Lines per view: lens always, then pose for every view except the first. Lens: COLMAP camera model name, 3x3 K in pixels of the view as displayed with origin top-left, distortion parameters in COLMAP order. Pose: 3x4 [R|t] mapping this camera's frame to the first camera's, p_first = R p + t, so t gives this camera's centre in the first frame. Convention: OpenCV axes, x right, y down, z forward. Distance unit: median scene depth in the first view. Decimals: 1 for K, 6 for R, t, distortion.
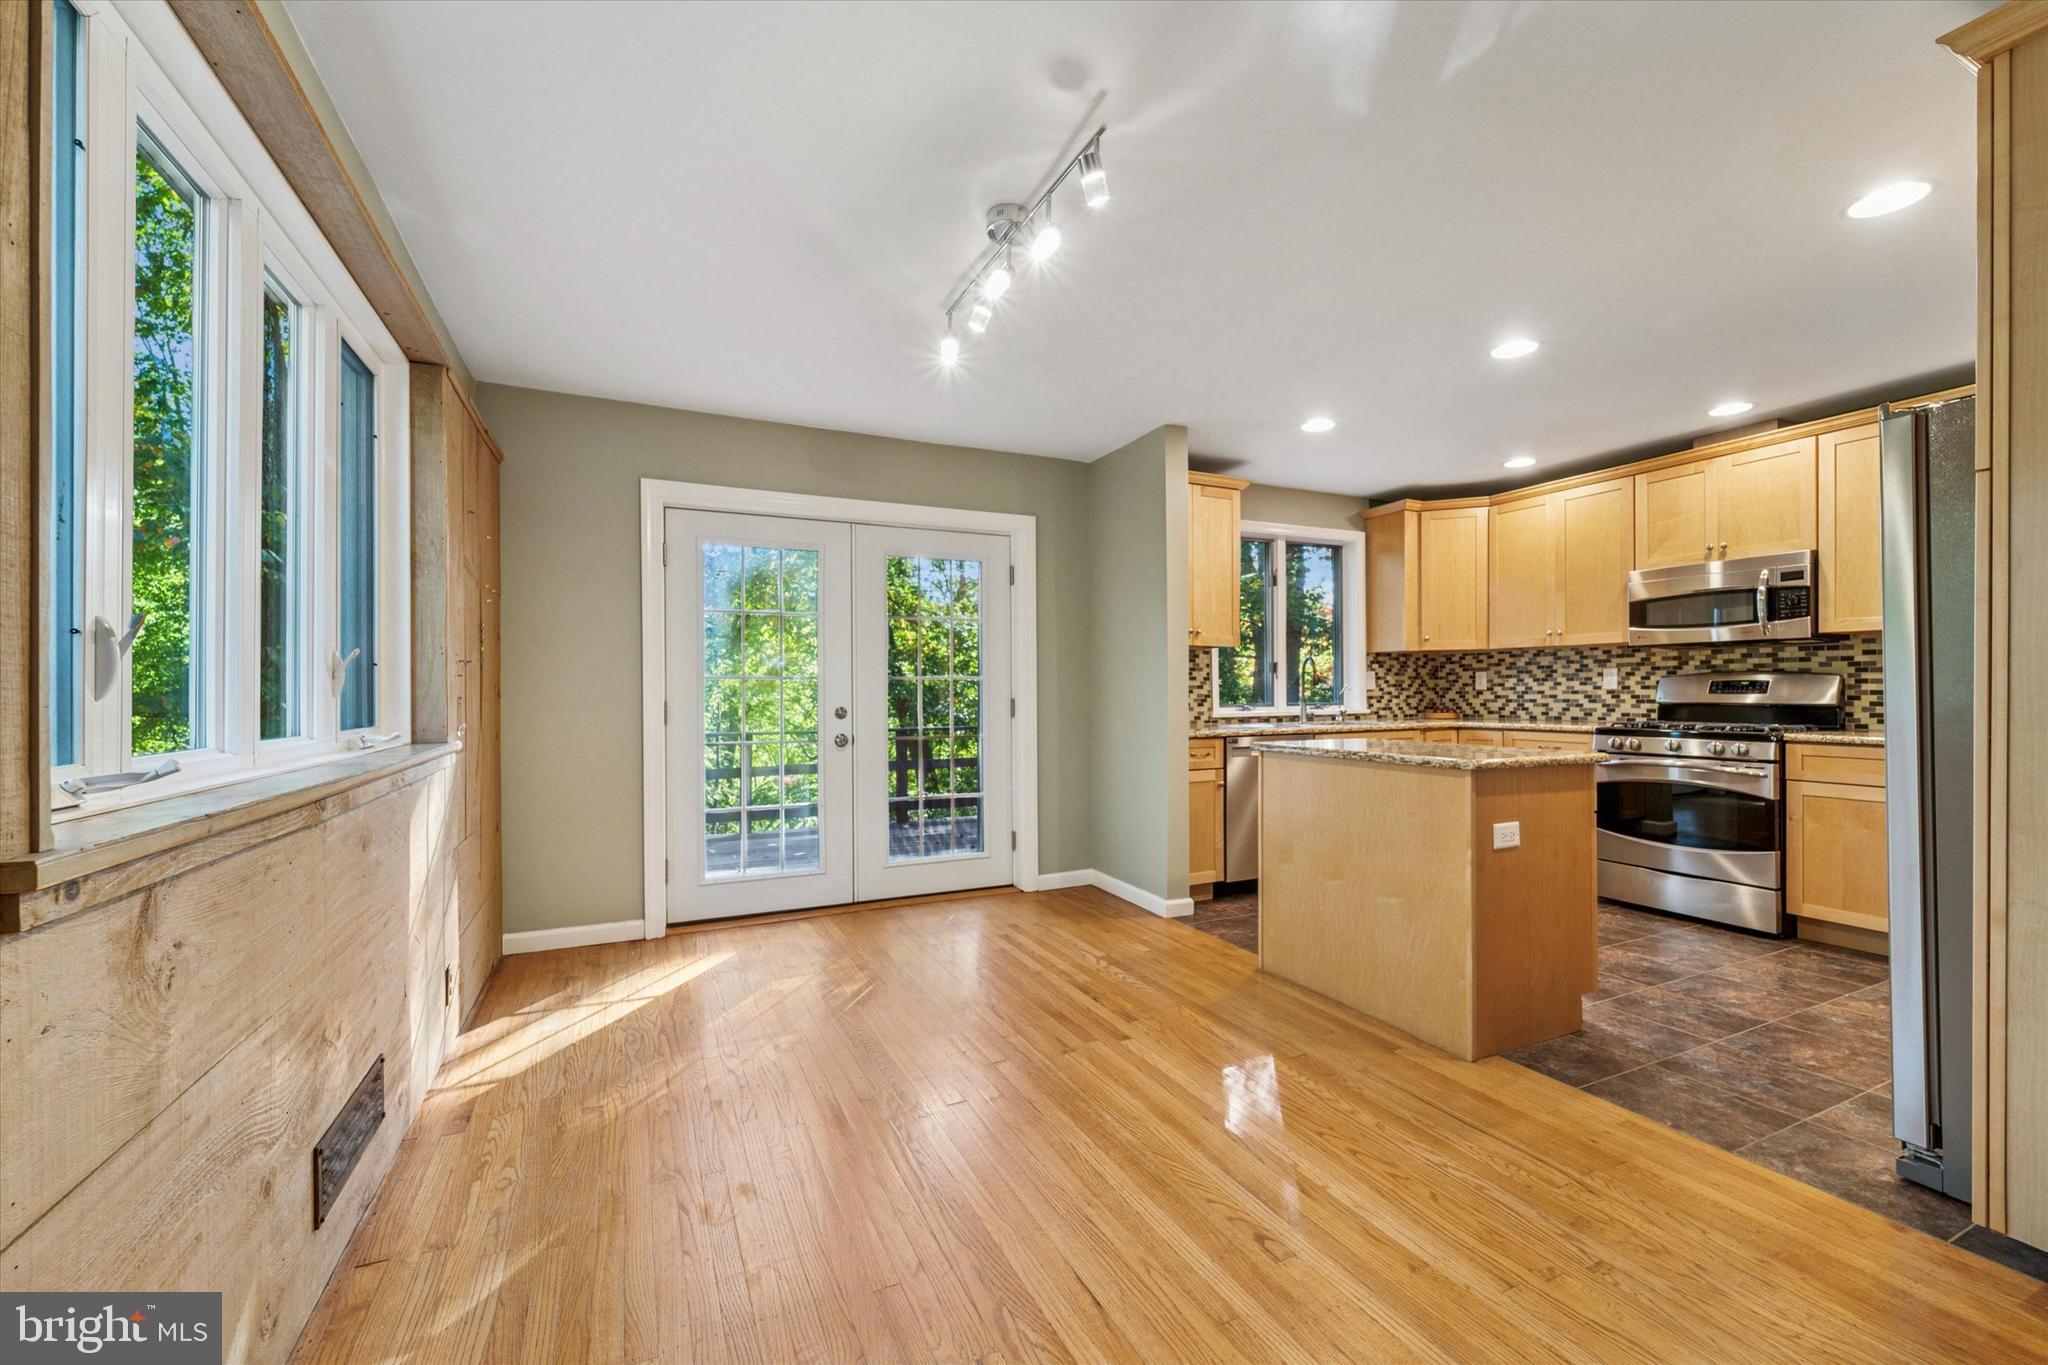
lens RADIAL K [[822.0, 0, 1026.5], [0, 822.0, 680.2], [0, 0, 1]] dist [0.001583, -0.000199]
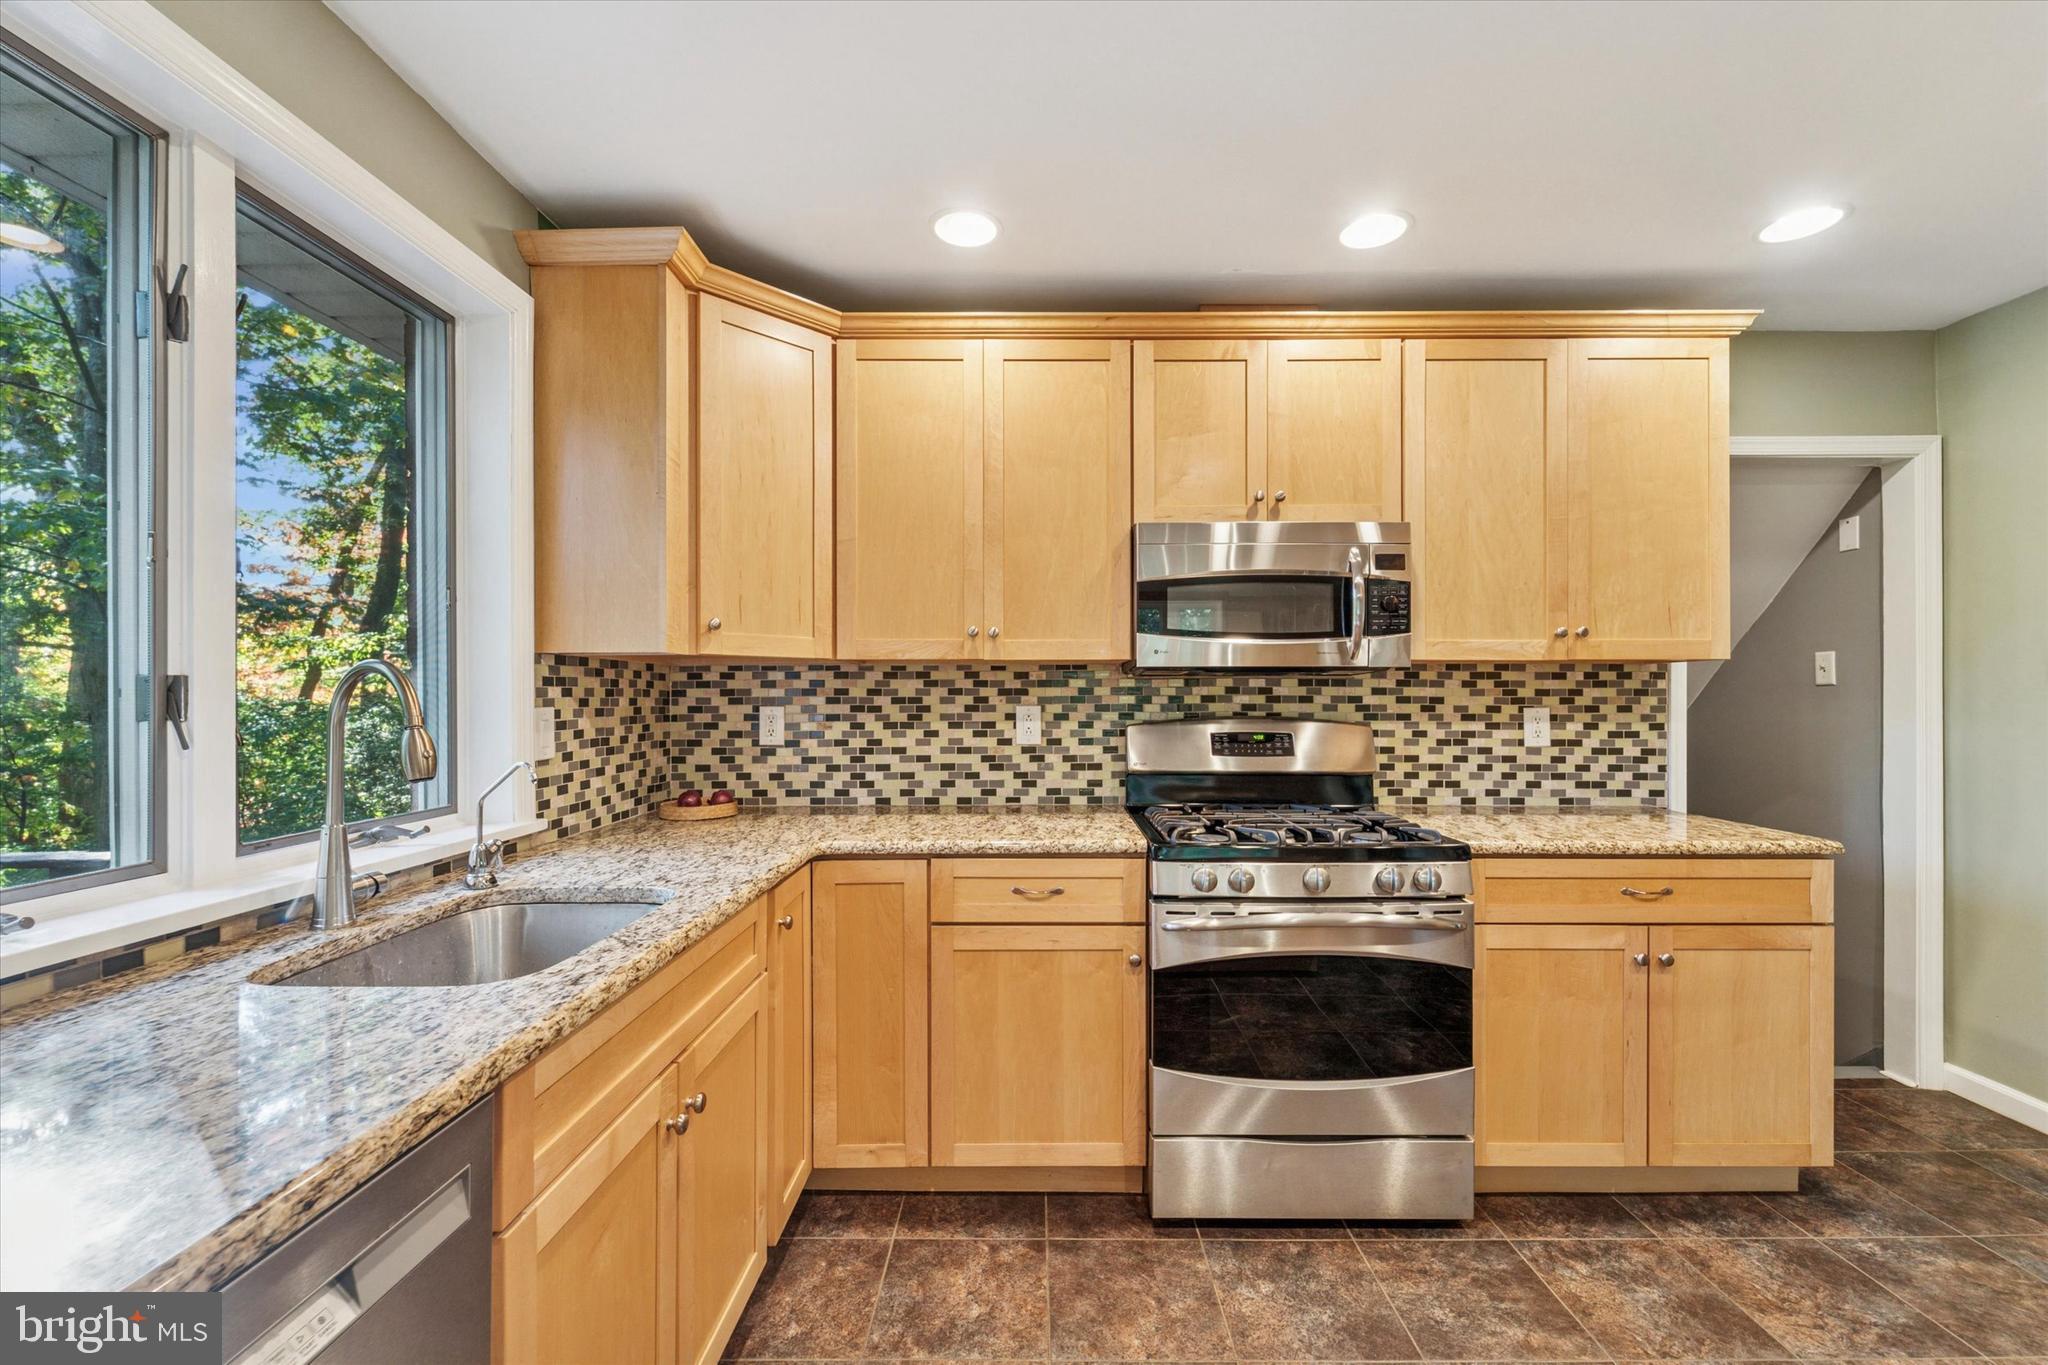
lens RADIAL K [[834.4, 0, 1033.8], [0, 834.4, 698.8], [0, 0, 1]] dist [-0.000786, -0.000067]
pose [[0.429404, 0.001943, 0.903110, 0.221515], [-0.013513, 0.999900, 0.004274, -0.021798], [-0.903011, -0.014039, 0.429387, 0.775315]]
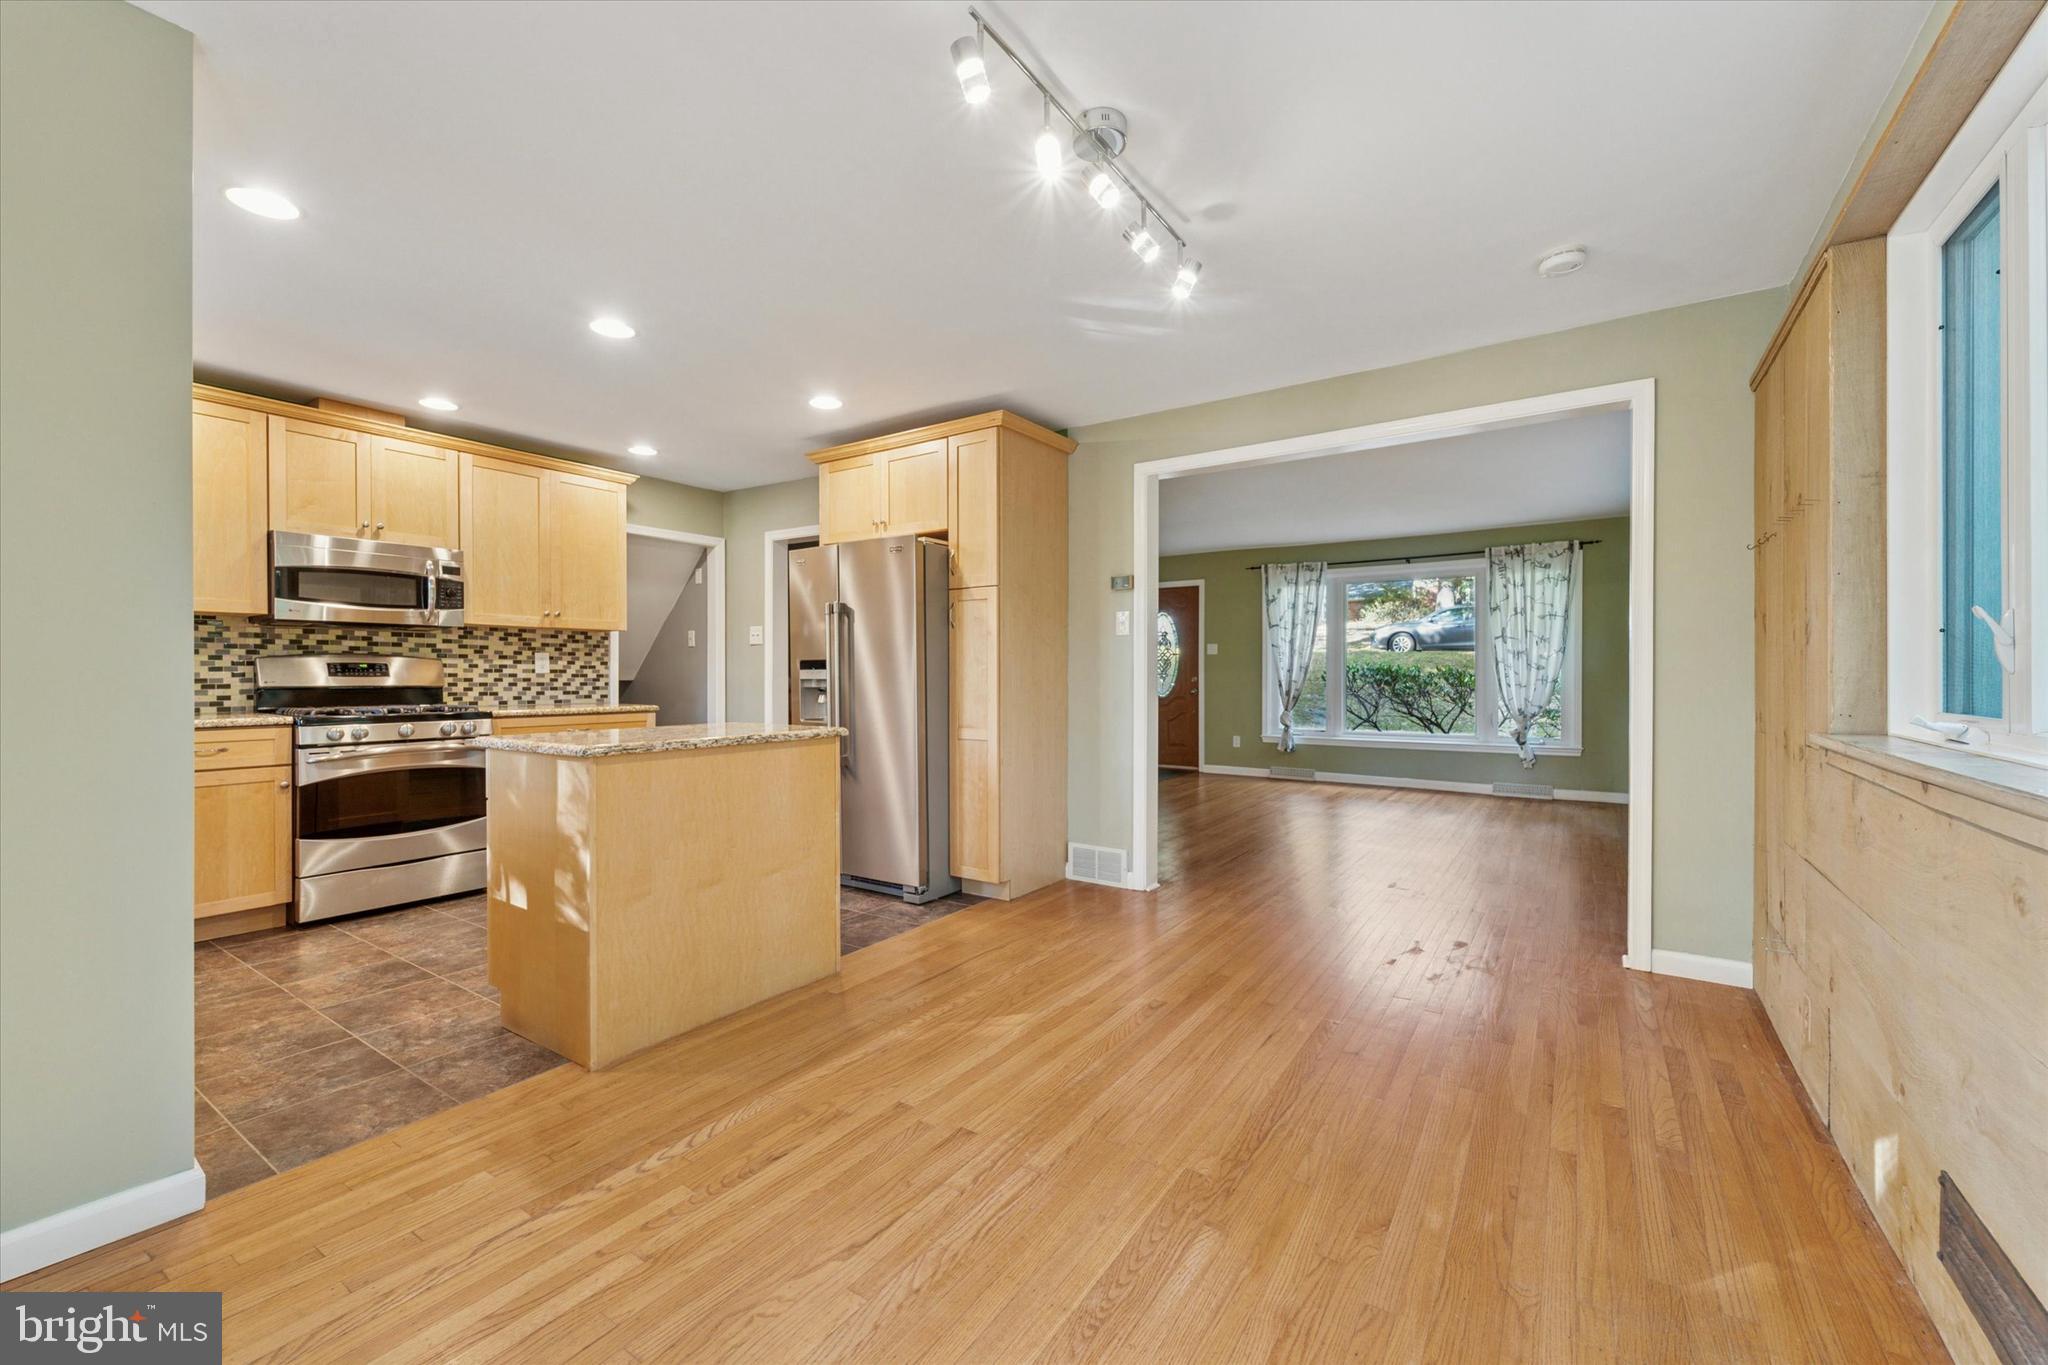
lens RADIAL K [[822.0, 0, 1026.5], [0, 822.0, 680.2], [0, 0, 1]] dist [0.001583, -0.000199]
pose [[-0.511797, -0.005312, 0.859090, -0.344212], [-0.012642, 0.999919, -0.001349, 0.010632], [-0.859014, -0.011551, -0.511822, 0.716631]]
